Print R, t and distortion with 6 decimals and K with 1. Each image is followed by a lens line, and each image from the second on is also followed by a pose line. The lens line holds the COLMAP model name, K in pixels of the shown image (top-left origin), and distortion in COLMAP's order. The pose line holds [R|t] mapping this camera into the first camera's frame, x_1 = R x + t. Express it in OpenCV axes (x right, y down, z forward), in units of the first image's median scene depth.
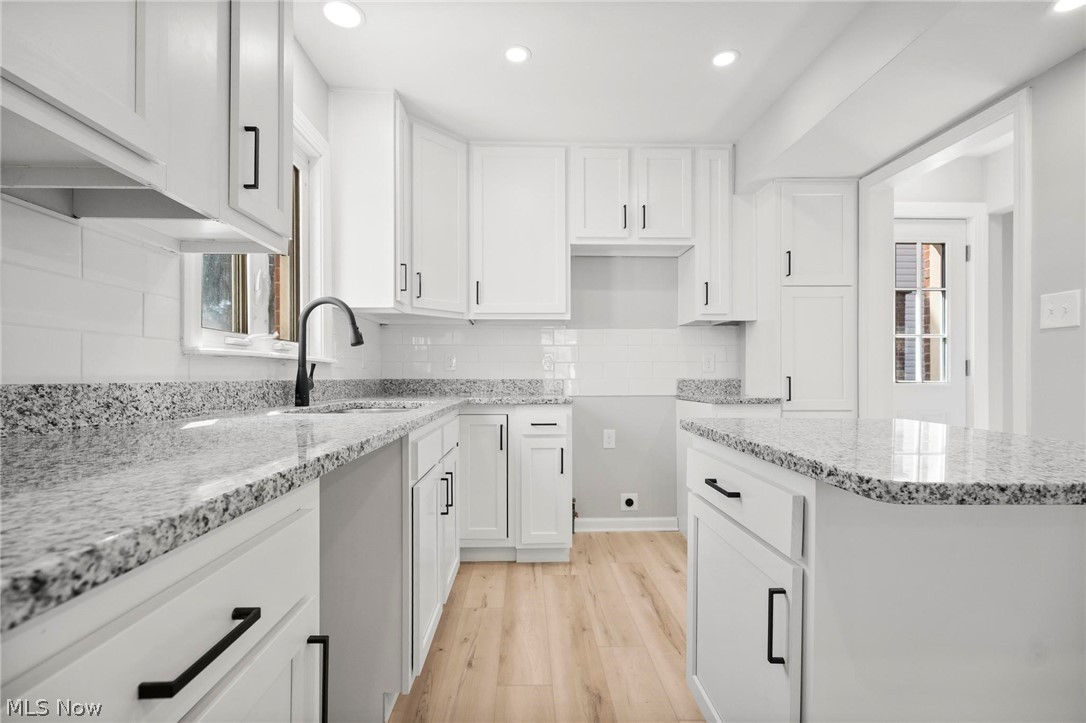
lens RADIAL K [[492.0, 0, 534.7], [0, 492.0, 374.3], [0, 0, 1]] dist [0.001021, 0.001695]
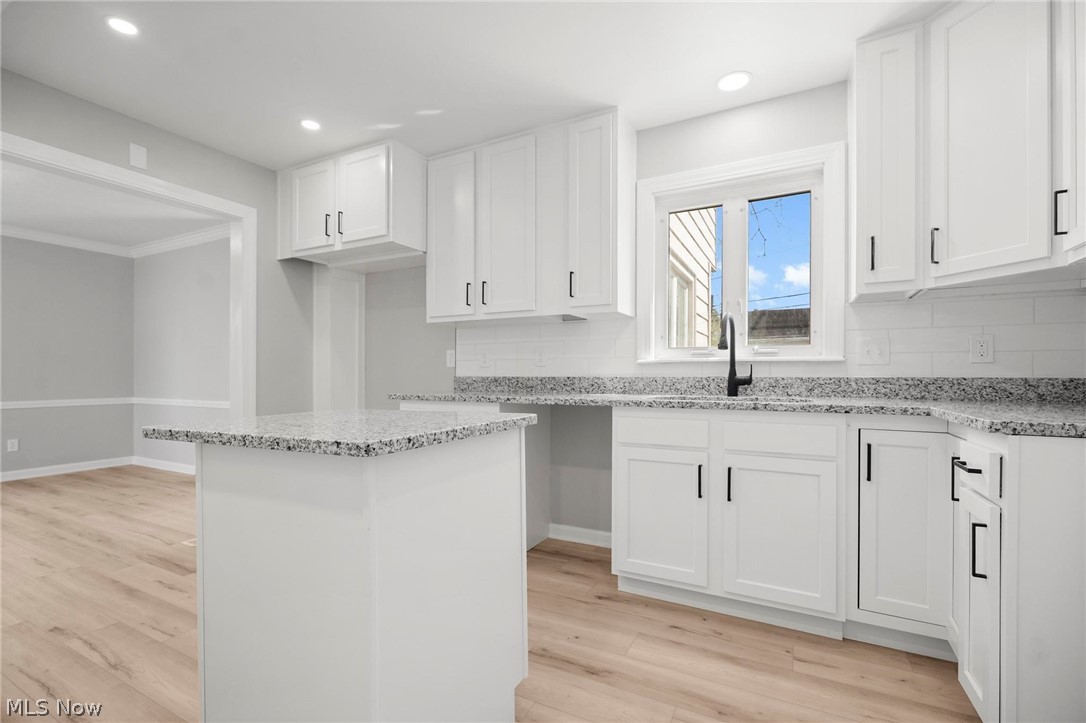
lens RADIAL K [[492.0, 0, 538.4], [0, 492.0, 368.1], [0, 0, 1]] dist [0.001021, 0.001695]
pose [[-0.490514, 0.001790, -0.871432, 0.802359], [0.010651, 0.999936, -0.003941, -0.010773], [0.871368, -0.011215, -0.490501, 1.012565]]
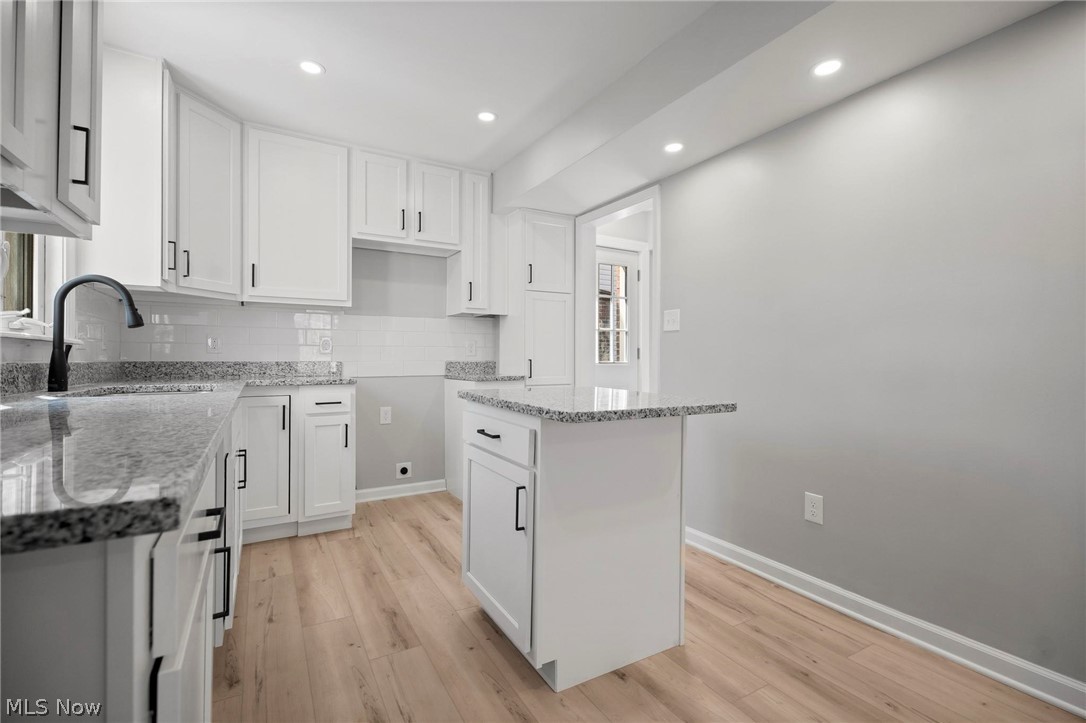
lens RADIAL K [[492.0, 0, 543.6], [0, 492.0, 356.3], [0, 0, 1]] dist [0.001021, 0.001695]
pose [[0.877533, 0.003607, 0.479502, -0.099105], [-0.003527, 0.999993, -0.001068, -0.002595], [-0.479503, -0.000754, 0.877540, -0.205696]]
